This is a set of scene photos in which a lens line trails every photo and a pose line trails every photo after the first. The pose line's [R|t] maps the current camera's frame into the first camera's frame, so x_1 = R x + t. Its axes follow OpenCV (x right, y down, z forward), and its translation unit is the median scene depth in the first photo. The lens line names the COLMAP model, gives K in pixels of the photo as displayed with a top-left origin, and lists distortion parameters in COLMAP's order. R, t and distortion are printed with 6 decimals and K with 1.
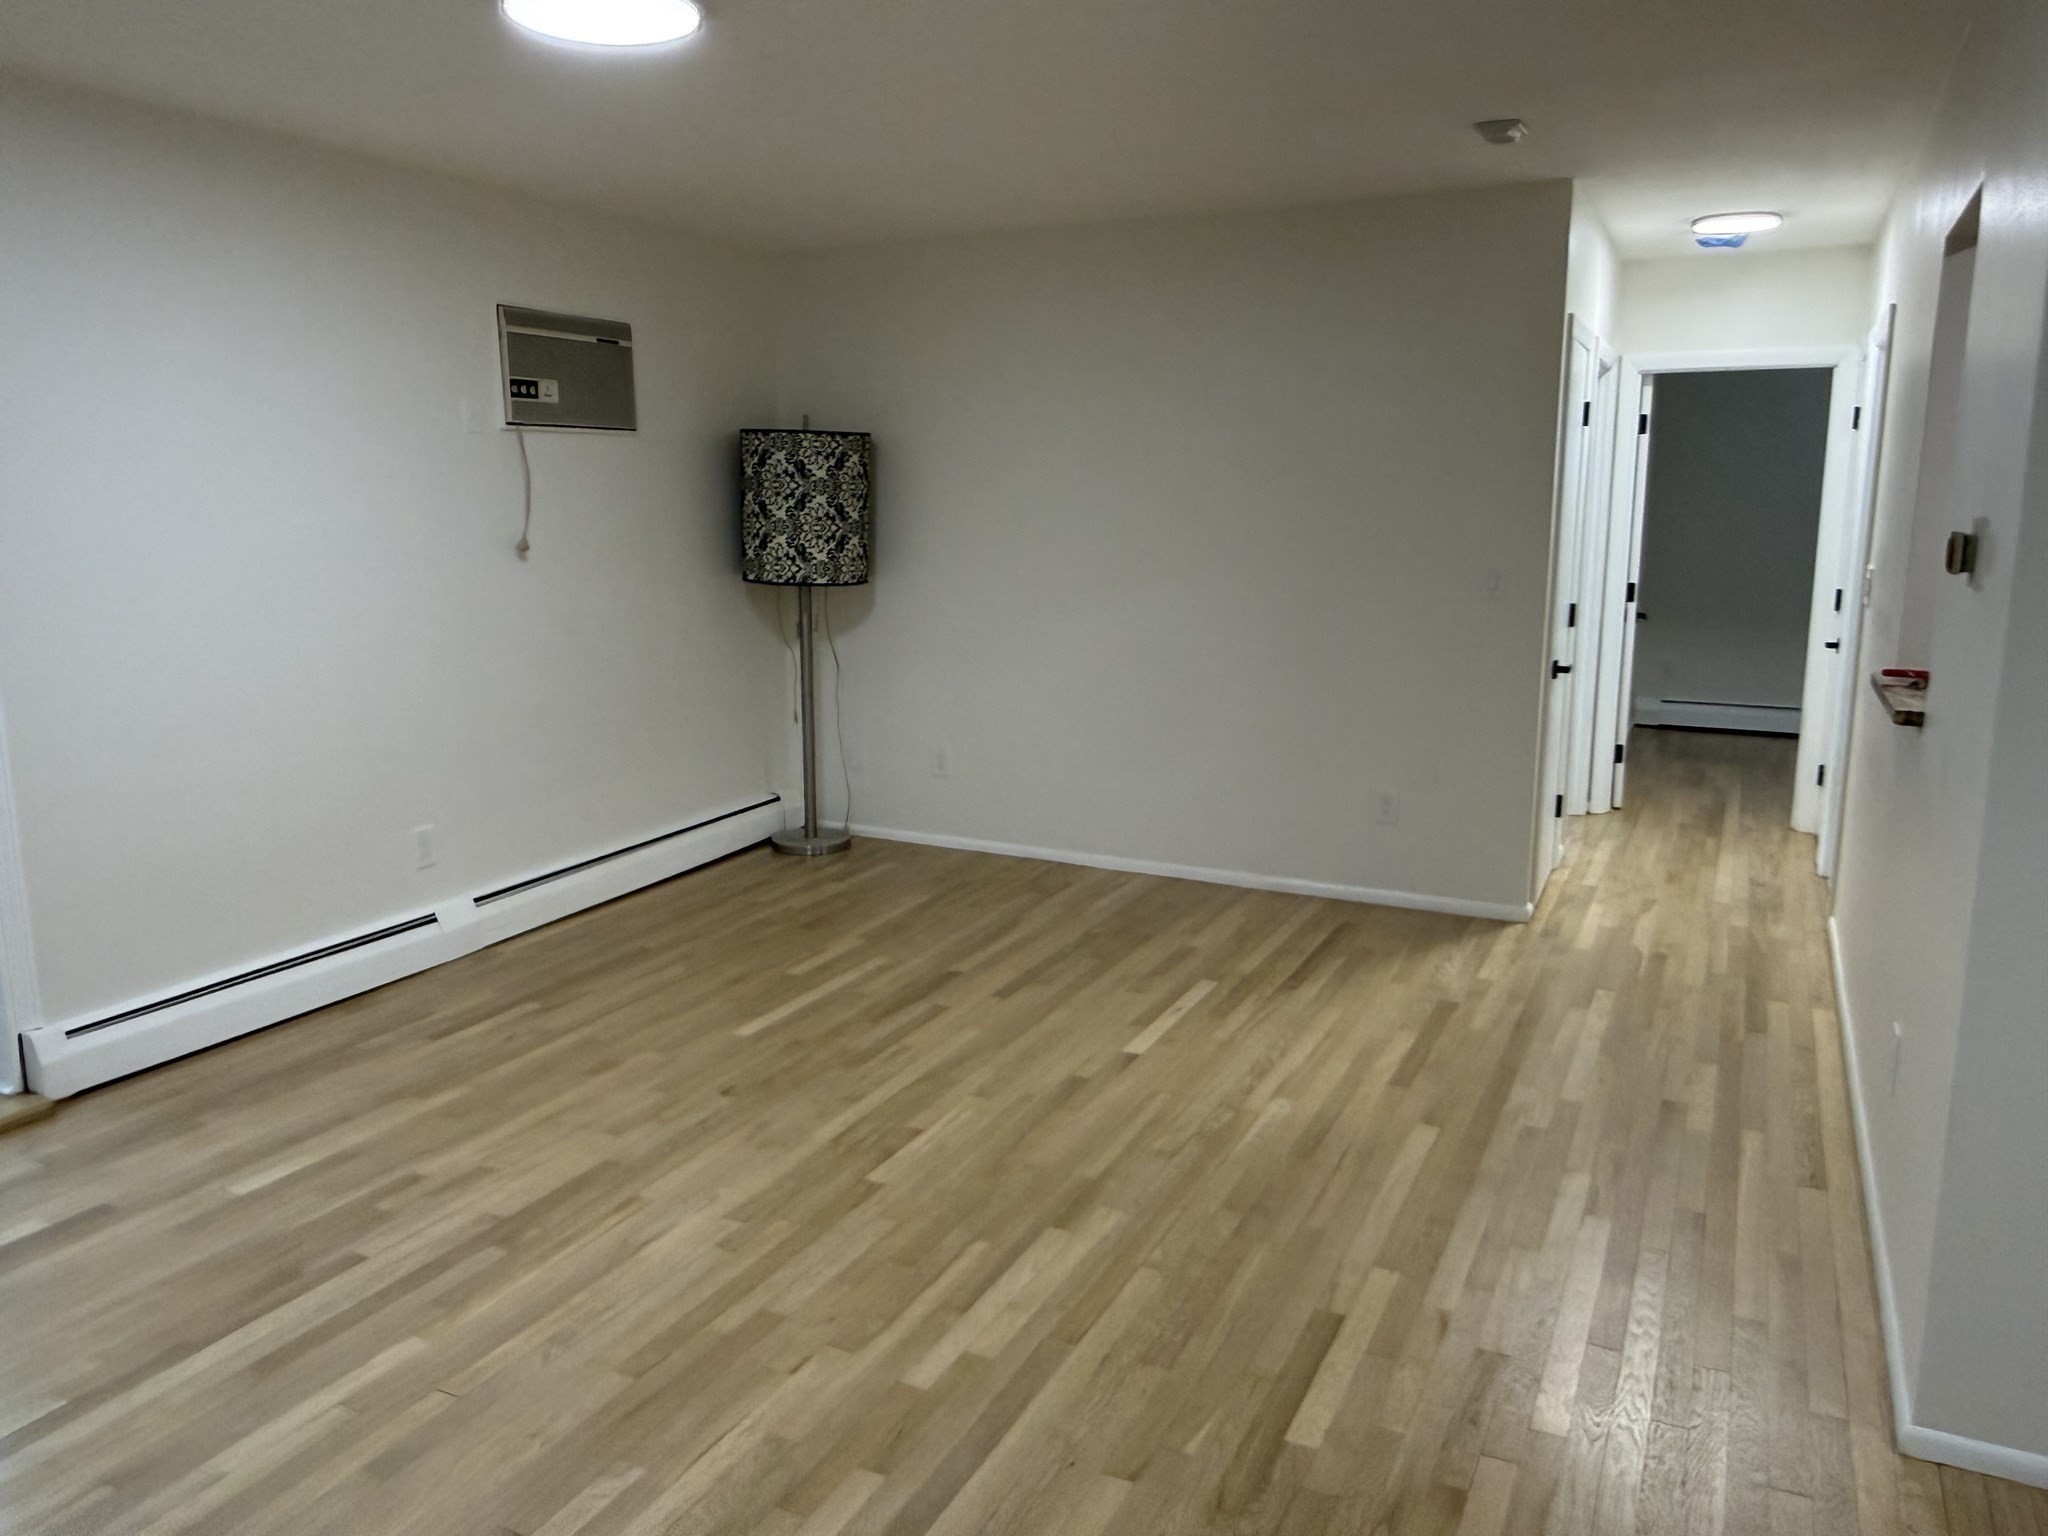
lens RADIAL K [[1487.7, 0, 1028.3], [0, 1487.7, 752.3], [0, 0, 1]] dist [0.022912, -0.041843]
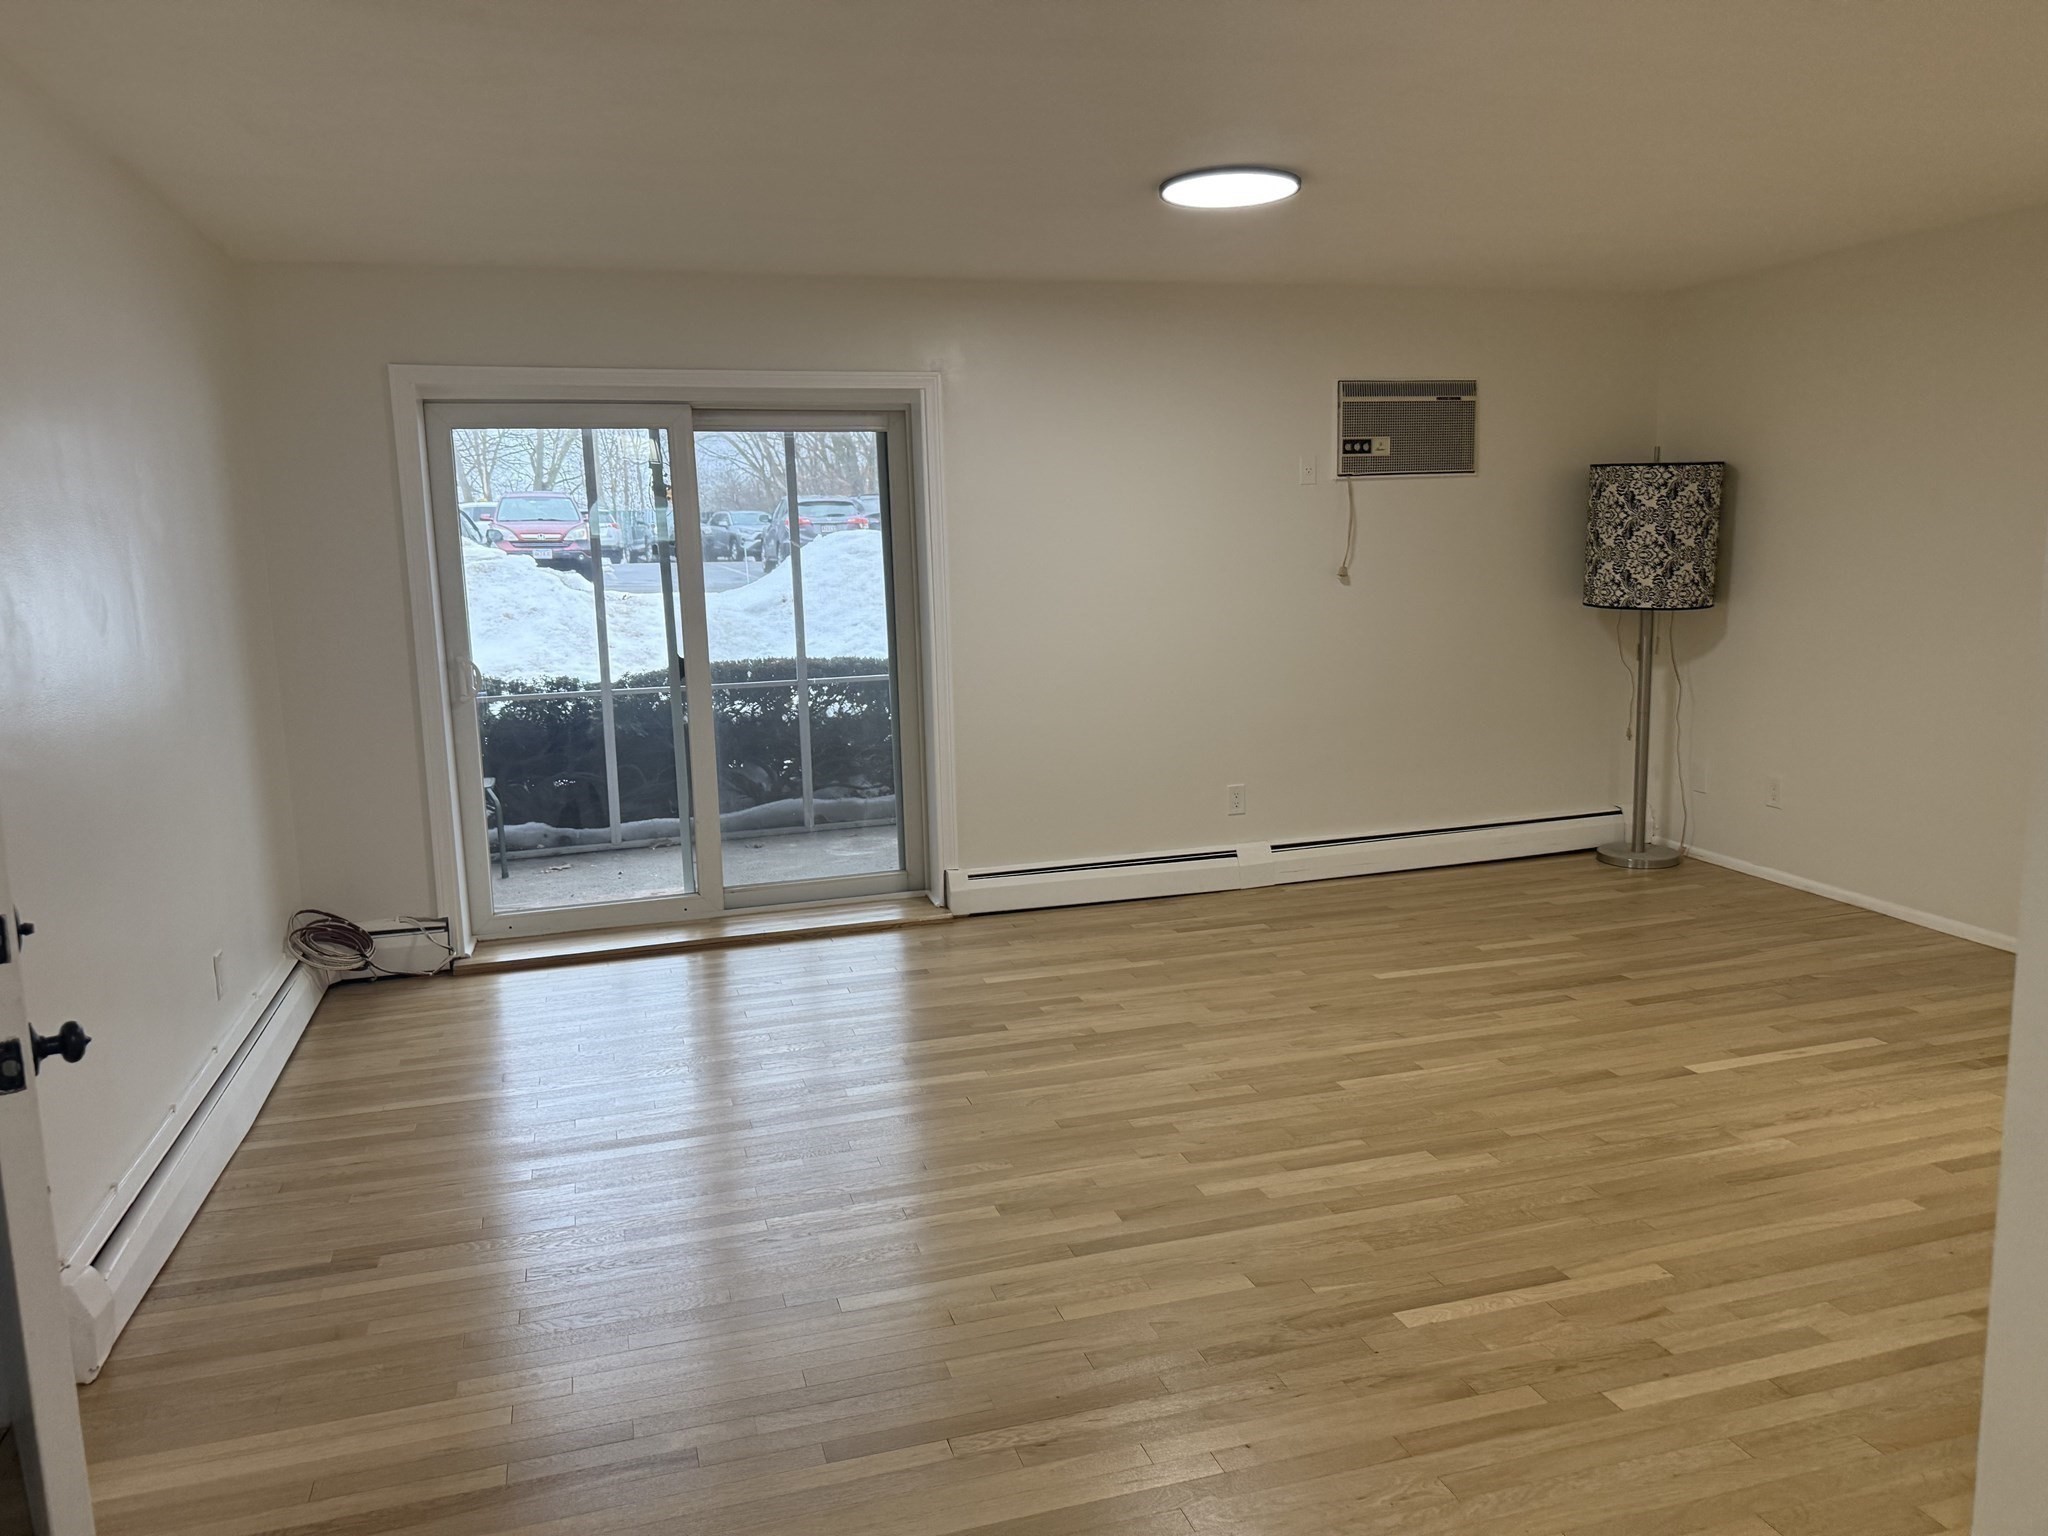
lens RADIAL K [[1487.7, 0, 1030.4], [0, 1487.7, 775.5], [0, 0, 1]] dist [0.022912, -0.041843]
pose [[0.665958, 0.101741, -0.739019, 0.437673], [-0.103098, 0.993702, 0.043898, 0.003095], [0.738831, 0.046958, 0.672253, -0.025606]]
